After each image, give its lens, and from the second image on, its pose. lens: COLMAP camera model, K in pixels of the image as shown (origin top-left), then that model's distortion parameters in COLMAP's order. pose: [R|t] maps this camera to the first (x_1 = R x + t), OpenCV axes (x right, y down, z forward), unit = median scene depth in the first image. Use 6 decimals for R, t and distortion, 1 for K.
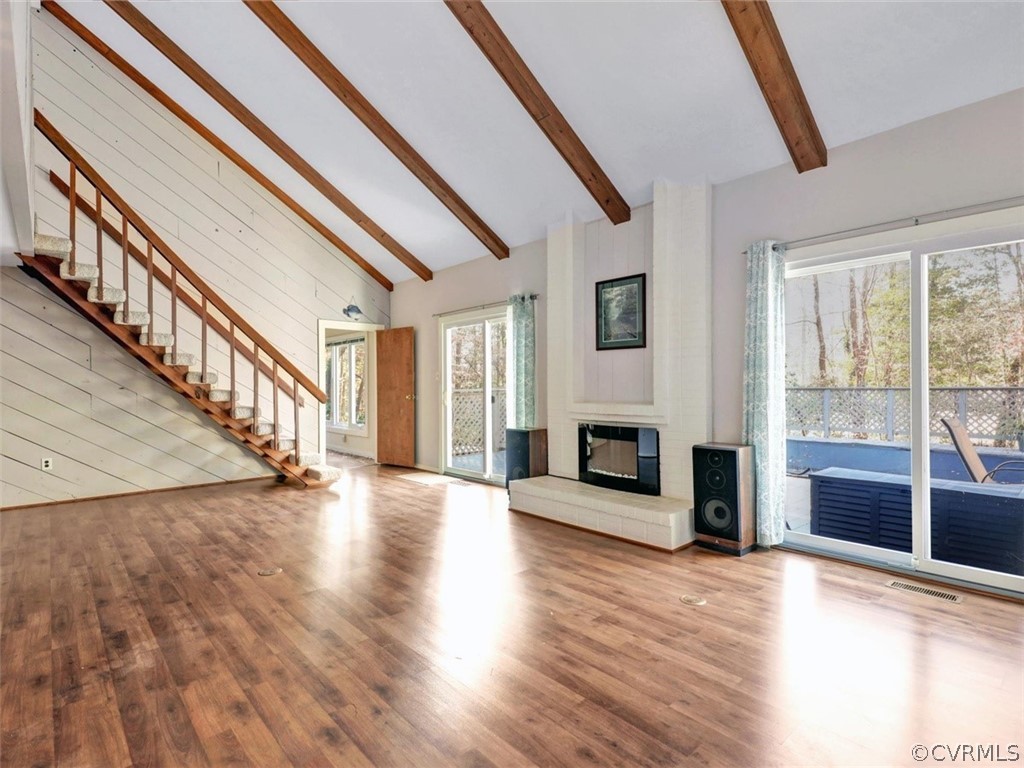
lens RADIAL K [[517.9, 0, 517.2], [0, 517.9, 384.3], [0, 0, 1]] dist [0.027170, -0.020615]
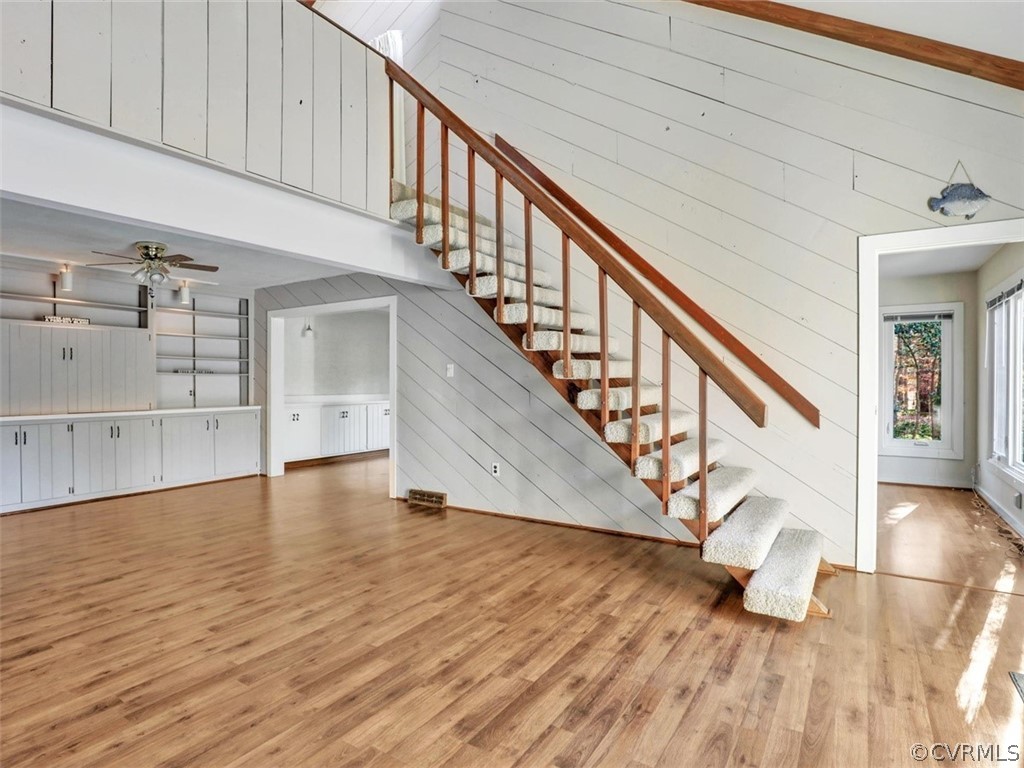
lens RADIAL K [[532.3, 0, 517.6], [0, 532.3, 389.2], [0, 0, 1]] dist [-0.033121, 0.001781]
pose [[0.261505, 0.019499, -0.965005, -0.026142], [-0.000635, 0.999799, 0.020030, -0.001756], [0.965202, -0.004625, 0.261465, 0.952124]]
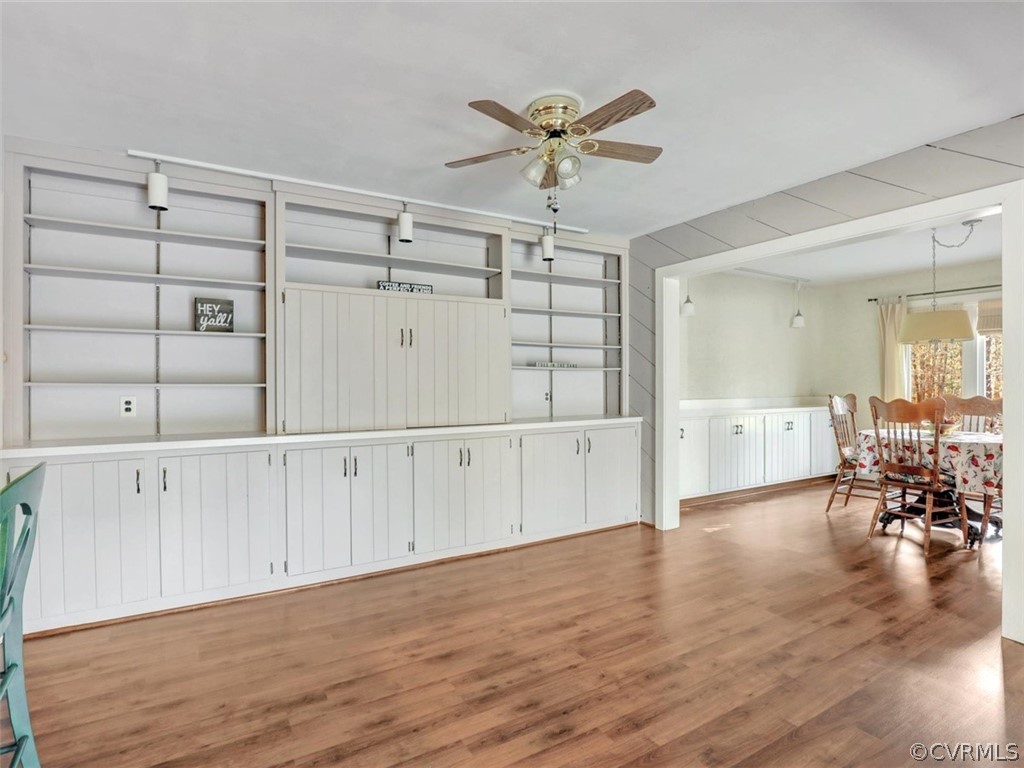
lens RADIAL K [[530.2, 0, 513.5], [0, 530.2, 385.1], [0, 0, 1]] dist [-0.021195, 0.000832]
pose [[-0.190249, 0.004796, -0.981724, -0.661781], [0.011516, 0.999930, 0.002654, 0.012329], [0.981668, -0.010801, -0.190291, 0.594828]]
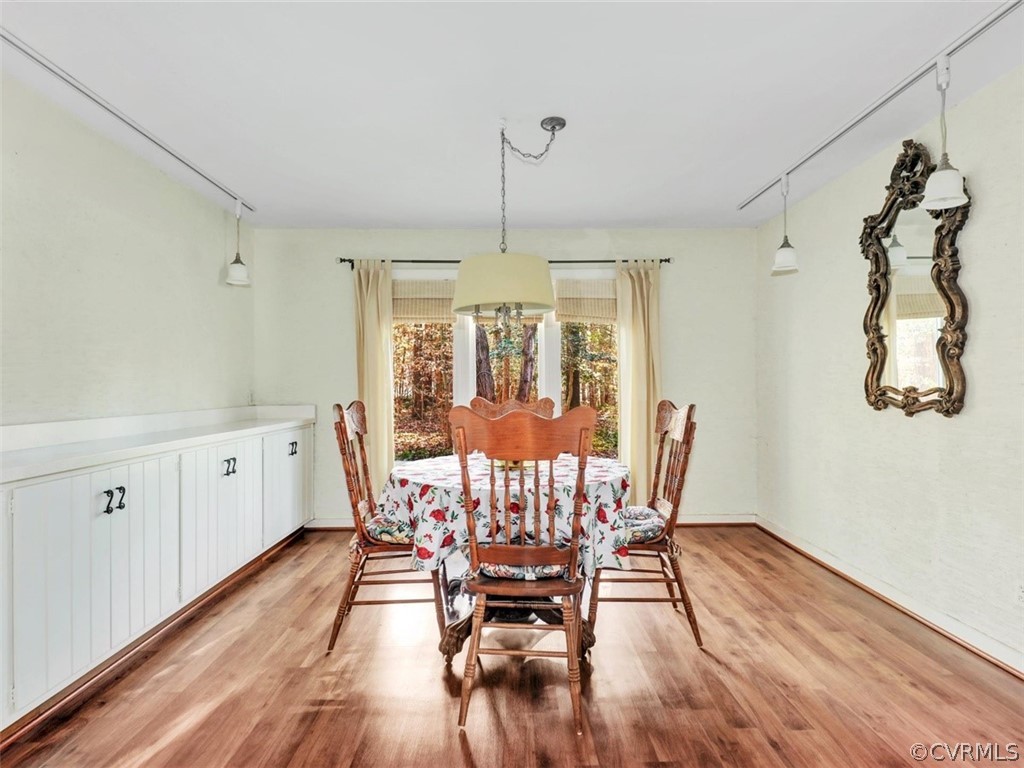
lens RADIAL K [[533.1, 0, 525.9], [0, 533.1, 383.1], [0, 0, 1]] dist [-0.016421, -0.000050]
pose [[0.771445, -0.009345, -0.636227, -1.339151], [0.007820, 0.999956, -0.005205, 0.026619], [0.636248, -0.000960, 0.771484, 0.735742]]
